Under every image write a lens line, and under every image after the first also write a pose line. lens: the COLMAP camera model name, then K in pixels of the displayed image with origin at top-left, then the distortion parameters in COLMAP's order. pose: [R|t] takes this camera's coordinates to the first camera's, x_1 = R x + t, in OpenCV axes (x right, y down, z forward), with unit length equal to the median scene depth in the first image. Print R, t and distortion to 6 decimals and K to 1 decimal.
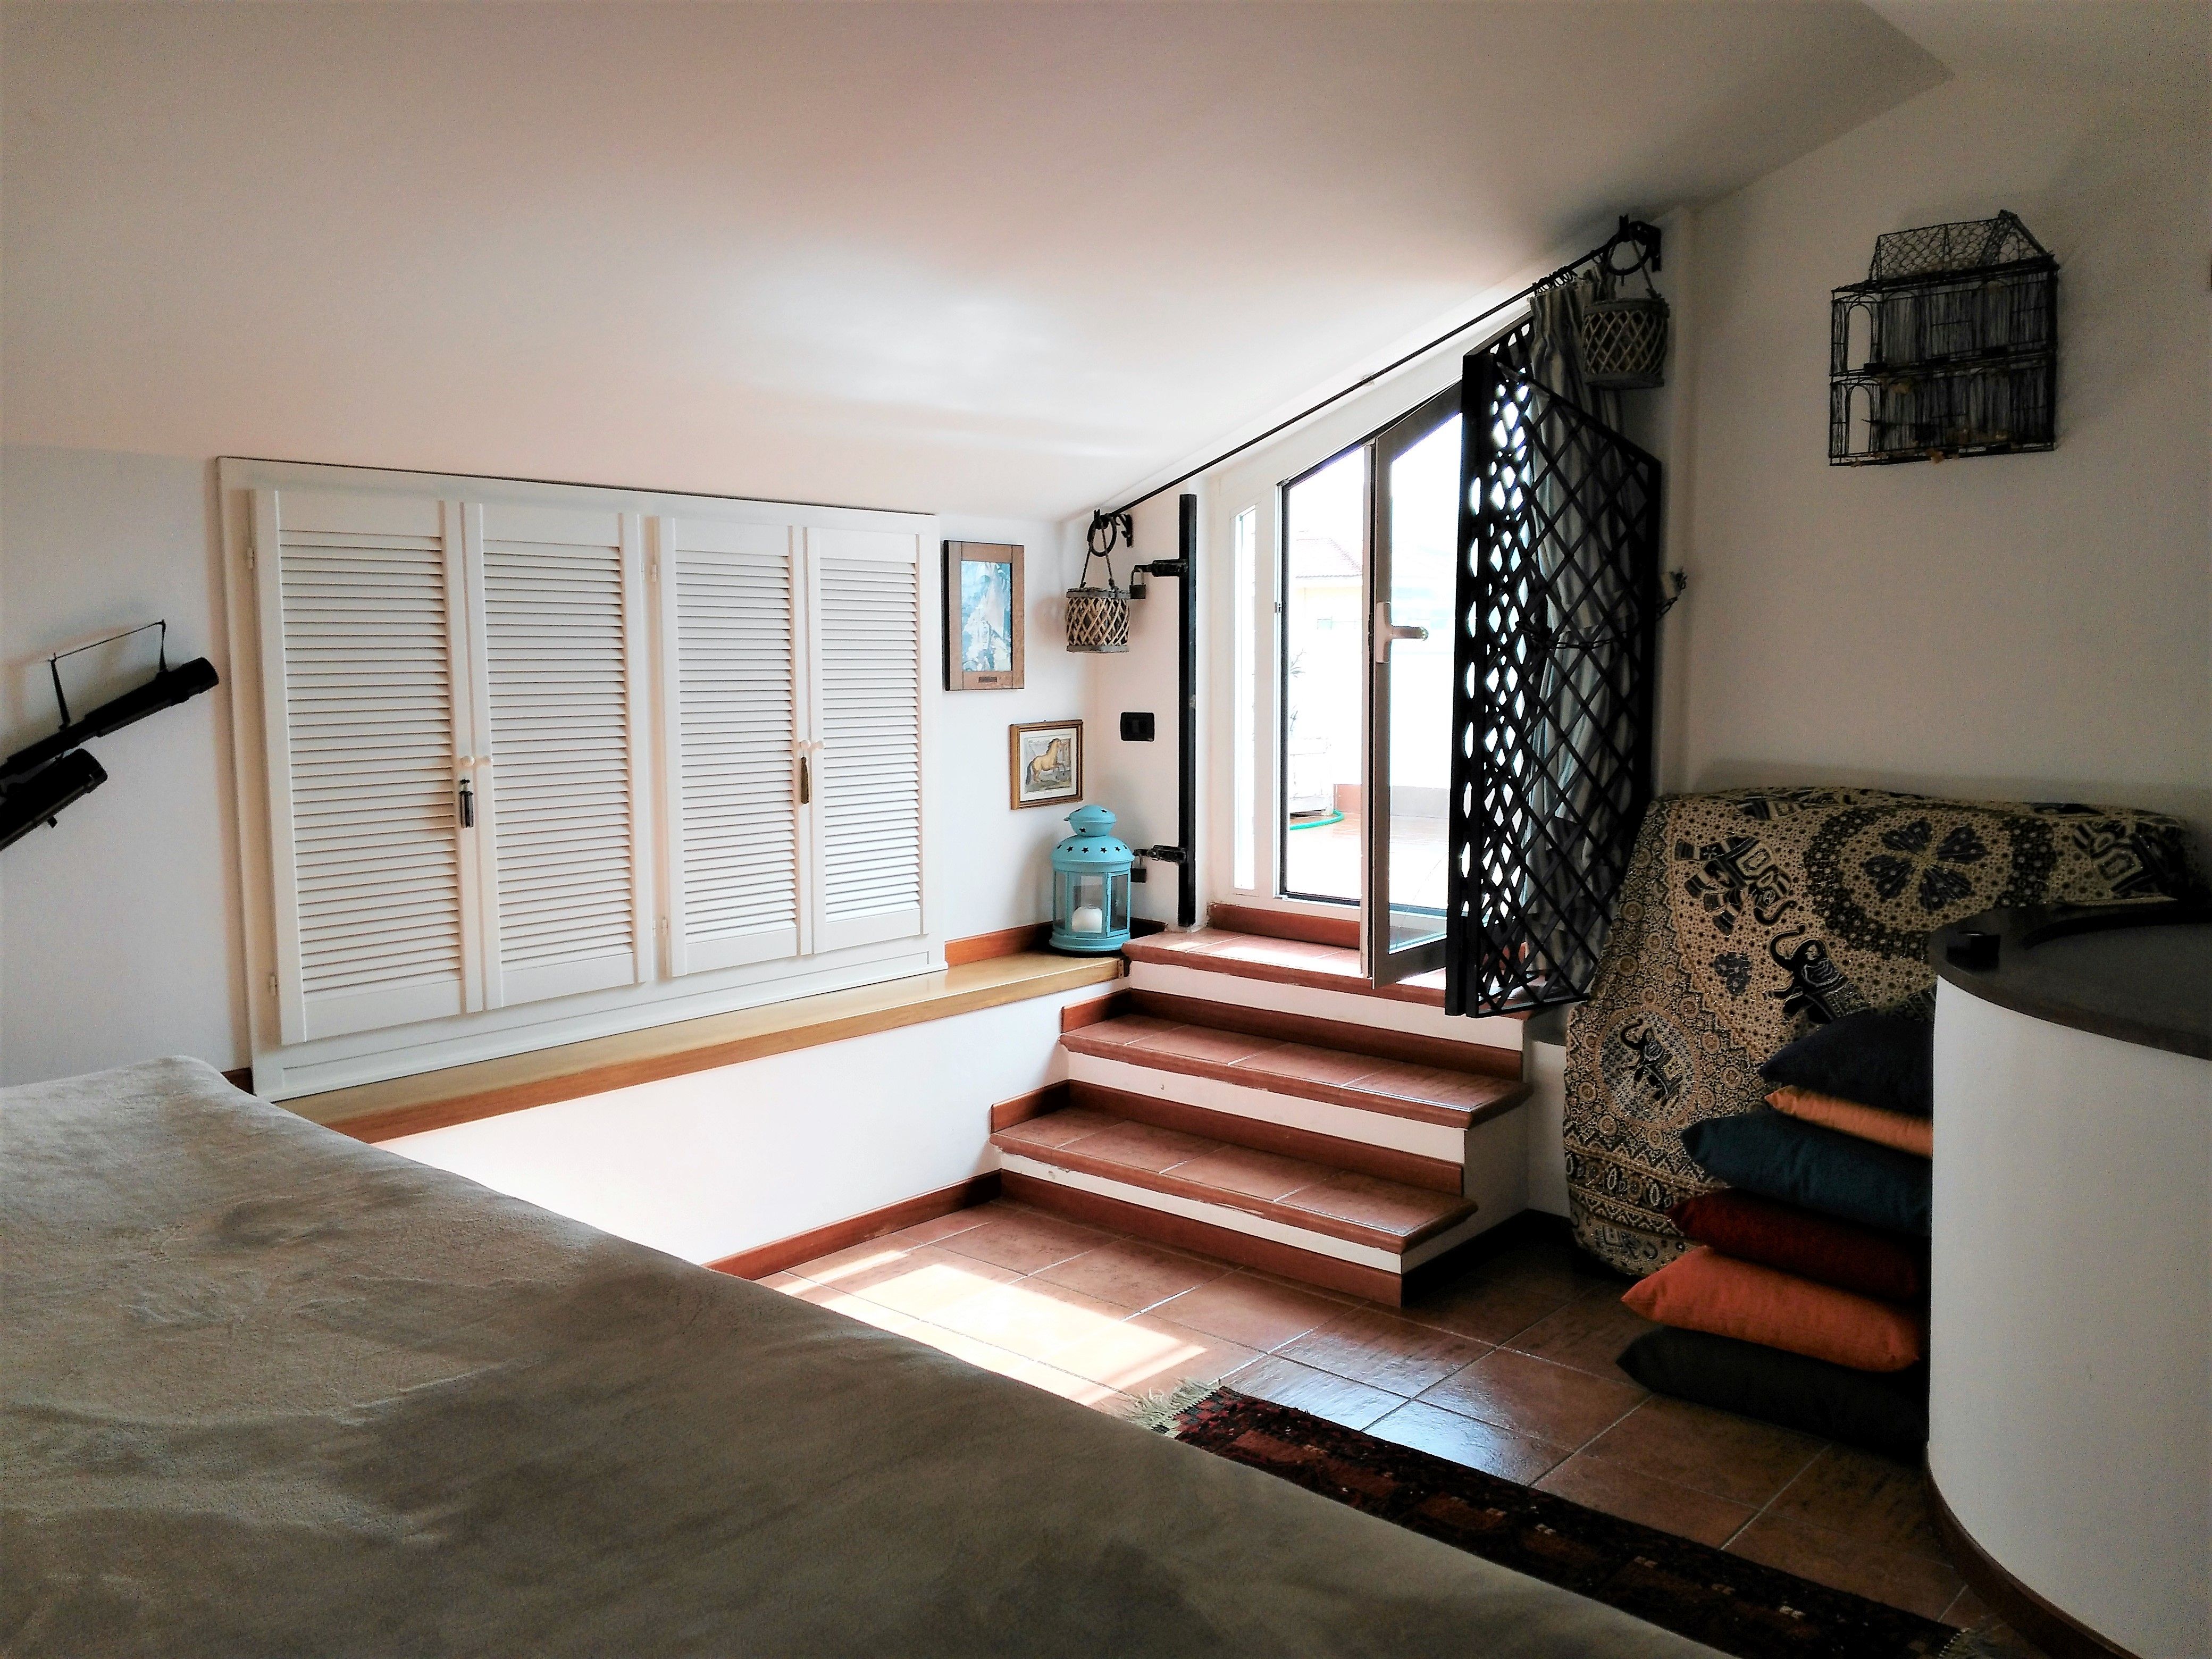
lens RADIAL K [[1800.4, 0, 1110.7], [0, 1800.4, 821.1], [0, 0, 1]] dist [0.123242, -0.255650]
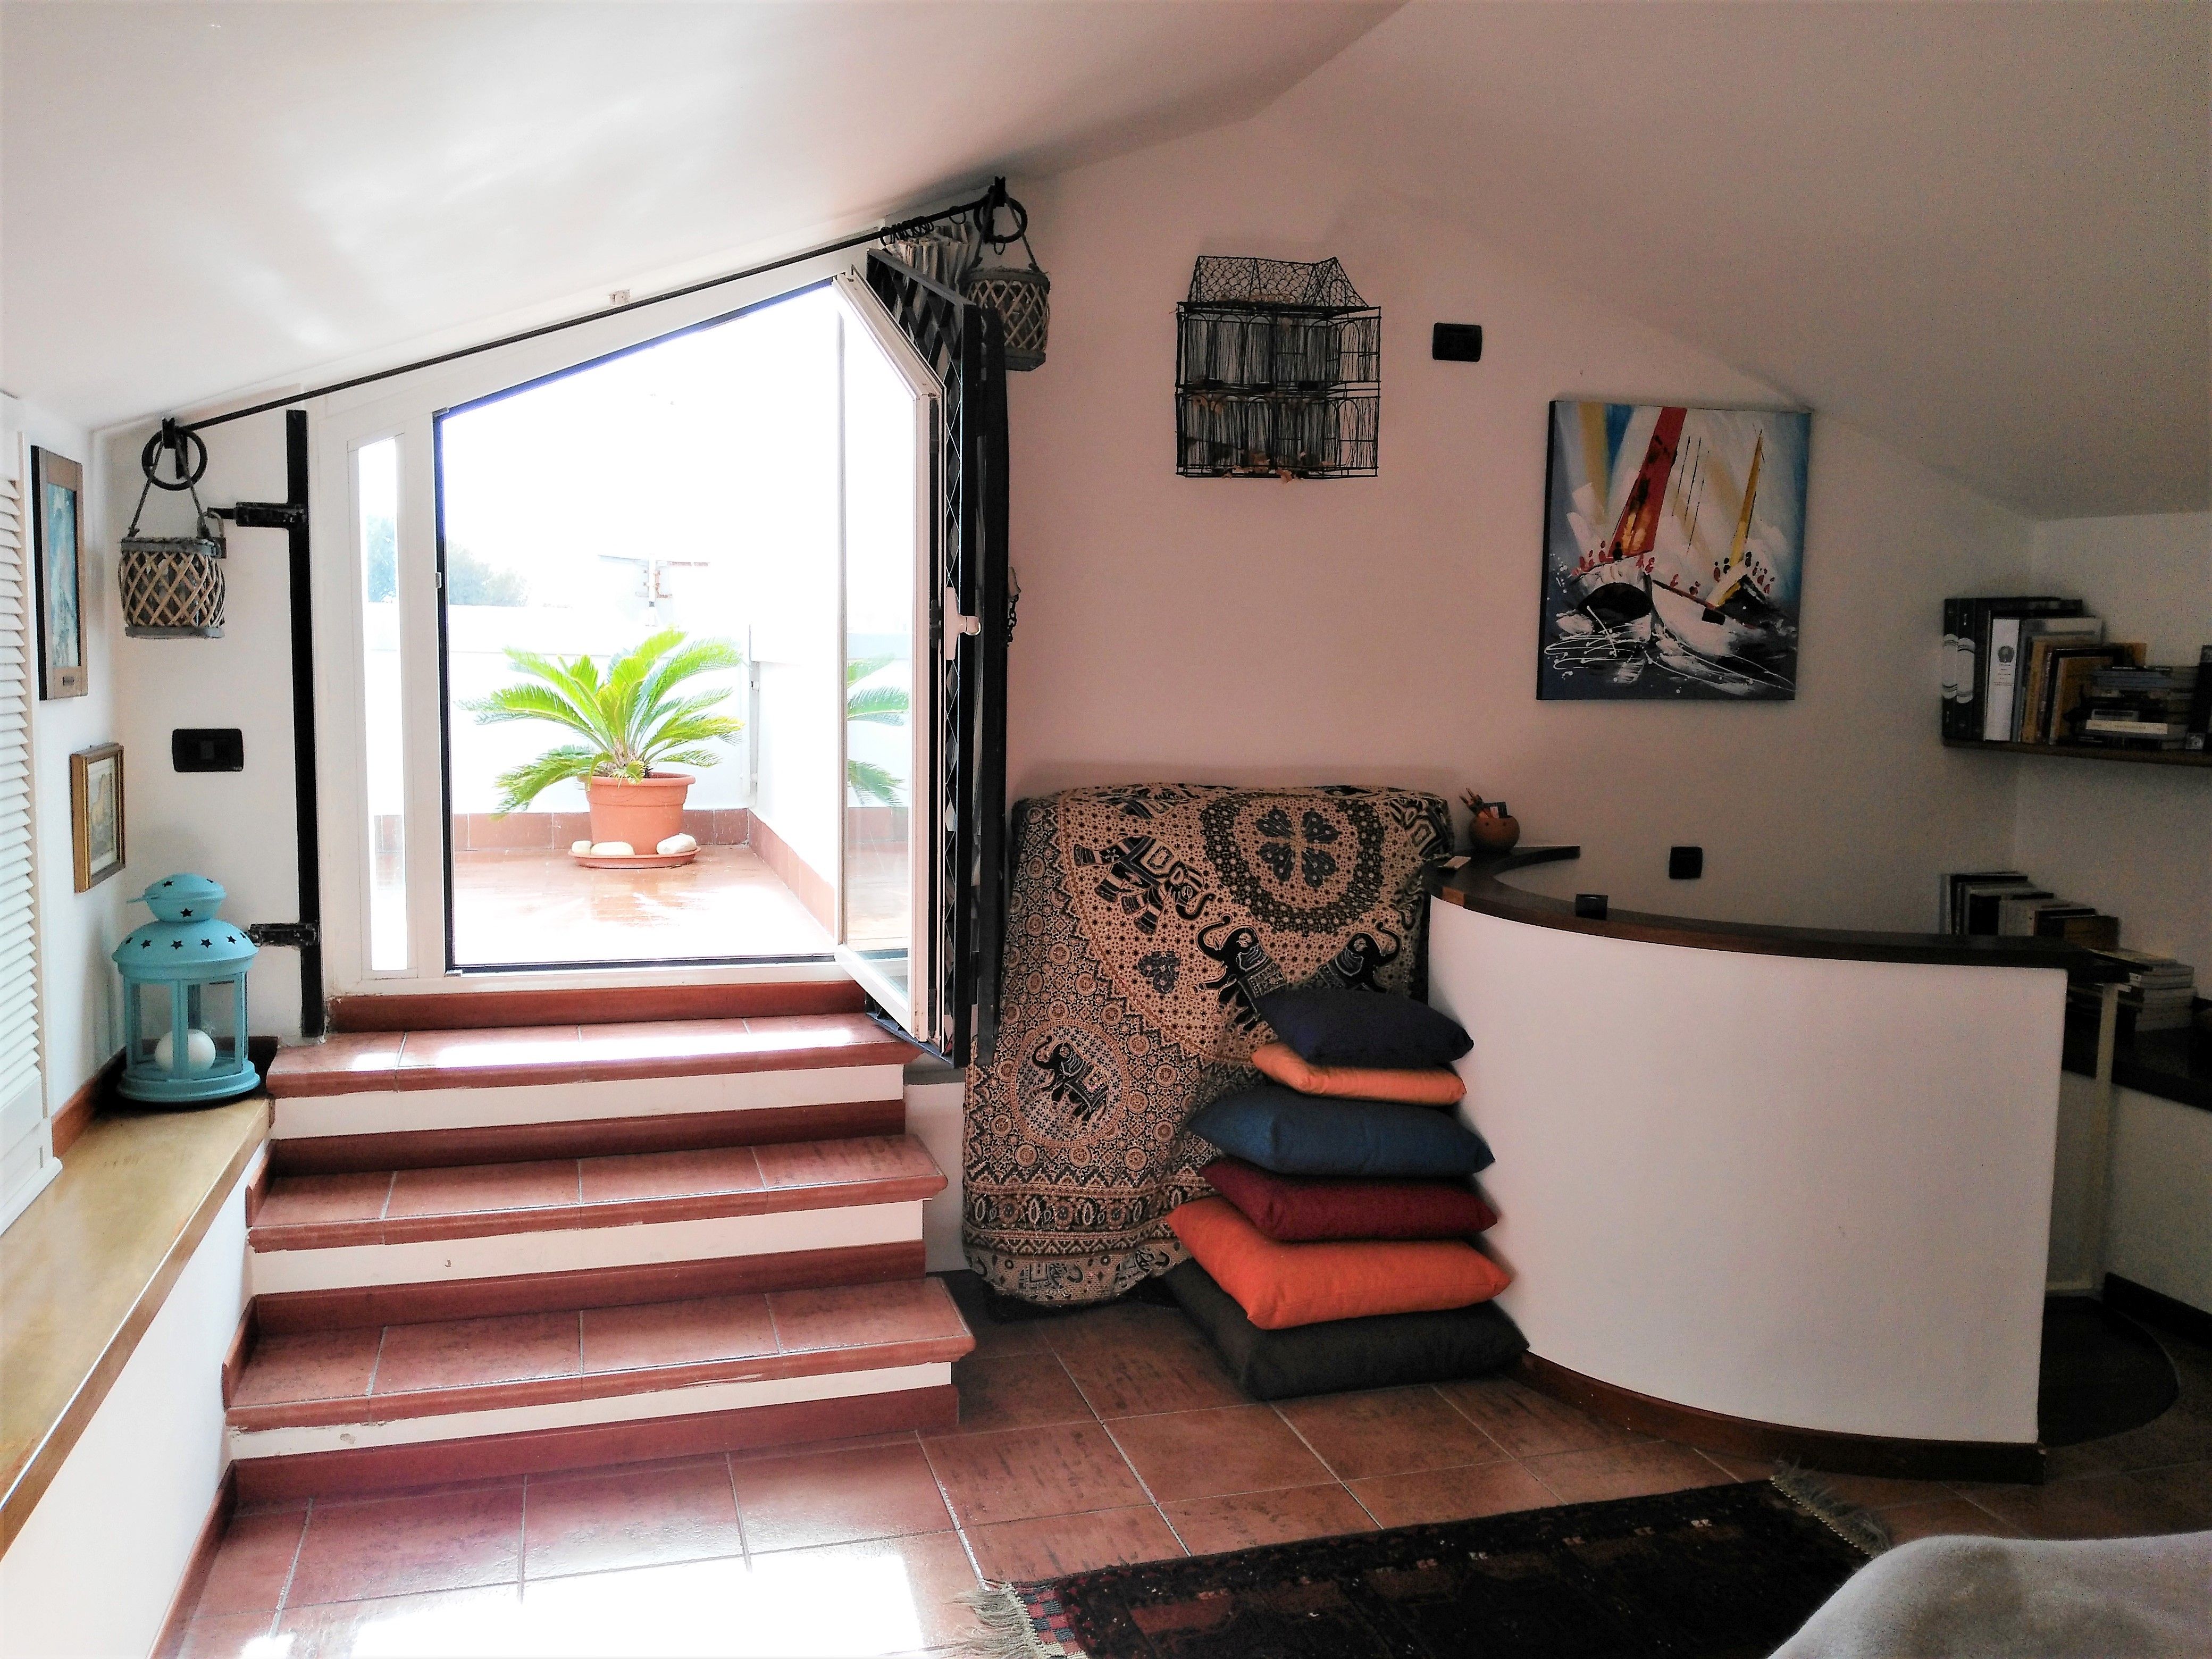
lens RADIAL K [[1800.4, 0, 1110.7], [0, 1800.4, 821.1], [0, 0, 1]] dist [0.123242, -0.255650]
pose [[0.538045, -0.069169, 0.840074, -0.498988], [0.068469, 0.996920, 0.038231, -0.039181], [-0.840131, 0.036949, 0.541124, 0.476605]]
